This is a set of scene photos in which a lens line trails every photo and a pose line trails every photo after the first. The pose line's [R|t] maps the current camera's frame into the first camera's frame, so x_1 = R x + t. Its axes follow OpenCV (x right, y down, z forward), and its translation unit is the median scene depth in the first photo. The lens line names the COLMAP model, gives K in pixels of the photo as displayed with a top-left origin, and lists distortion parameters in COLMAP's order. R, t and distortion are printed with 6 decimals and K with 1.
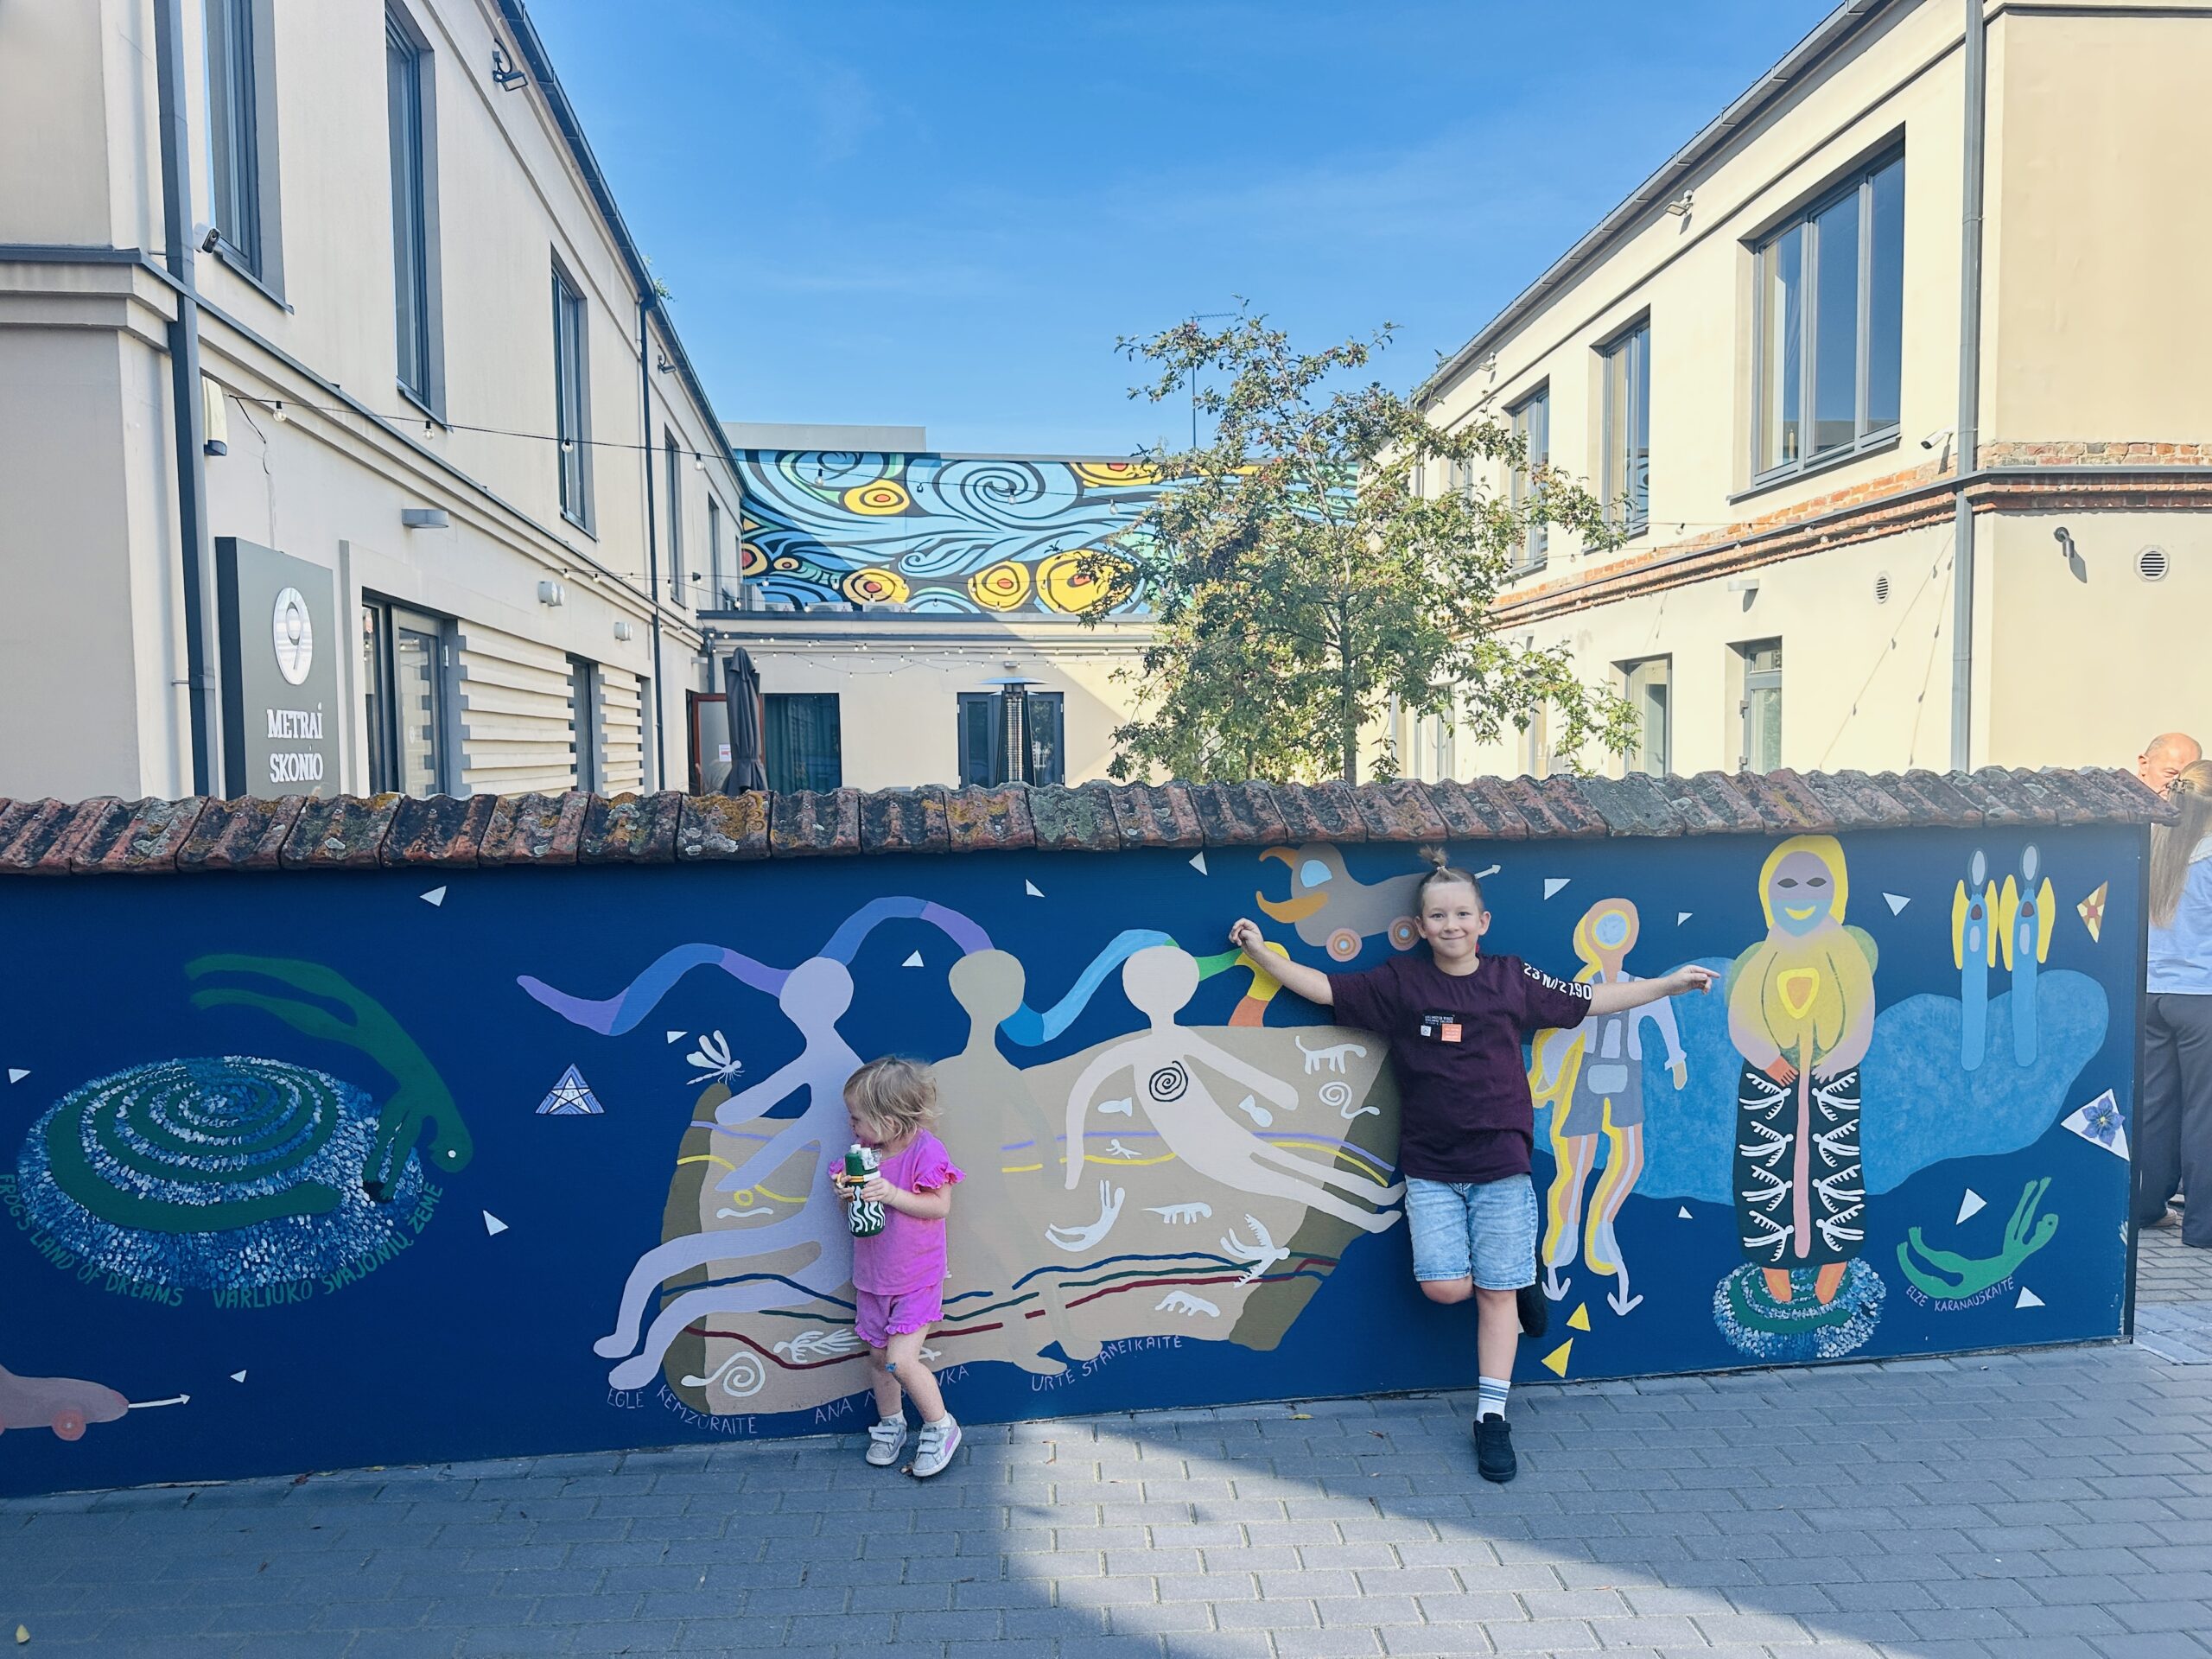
lens RADIAL K [[1531.2, 0, 1106.0], [0, 1531.2, 829.5], [0, 0, 1]] dist [0.177614, -0.258774]
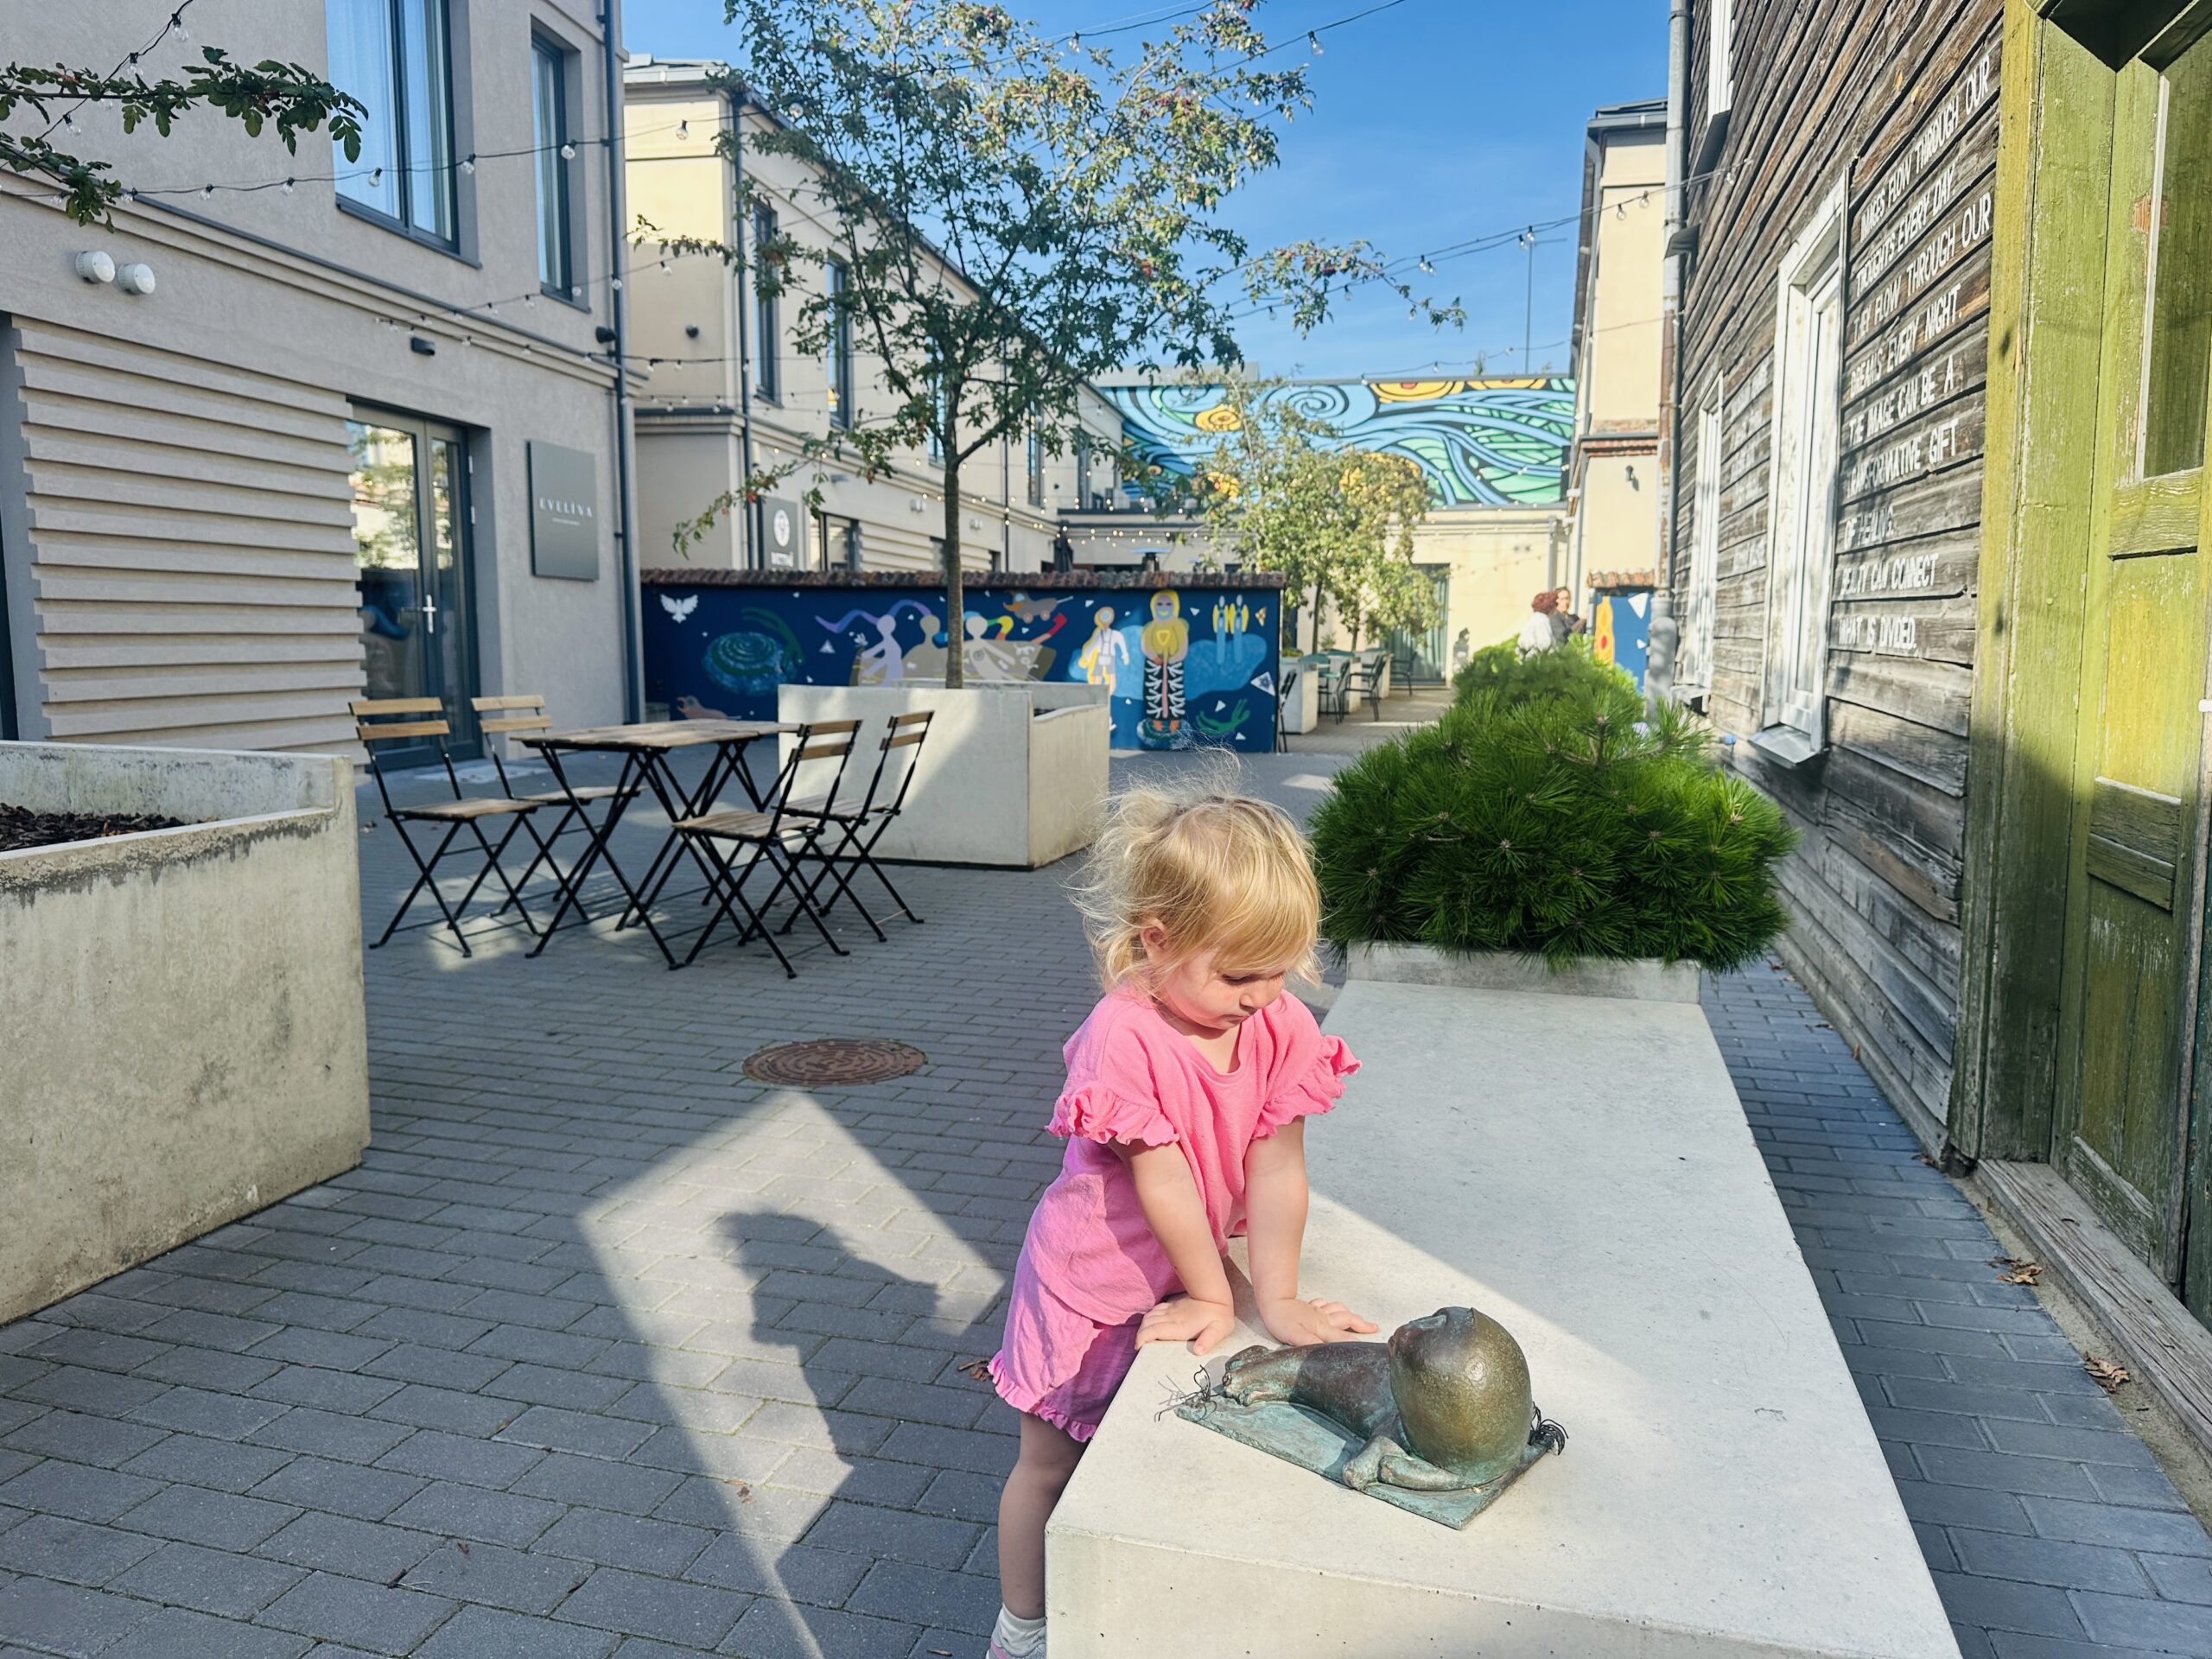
lens RADIAL K [[1531.2, 0, 1106.0], [0, 1531.2, 829.5], [0, 0, 1]] dist [0.177614, -0.258774]
pose [[0.948213, 0.059562, -0.312001, 1.357605], [-0.036939, 0.996275, 0.077927, 0.258375], [0.315480, -0.062366, 0.946880, -2.160714]]
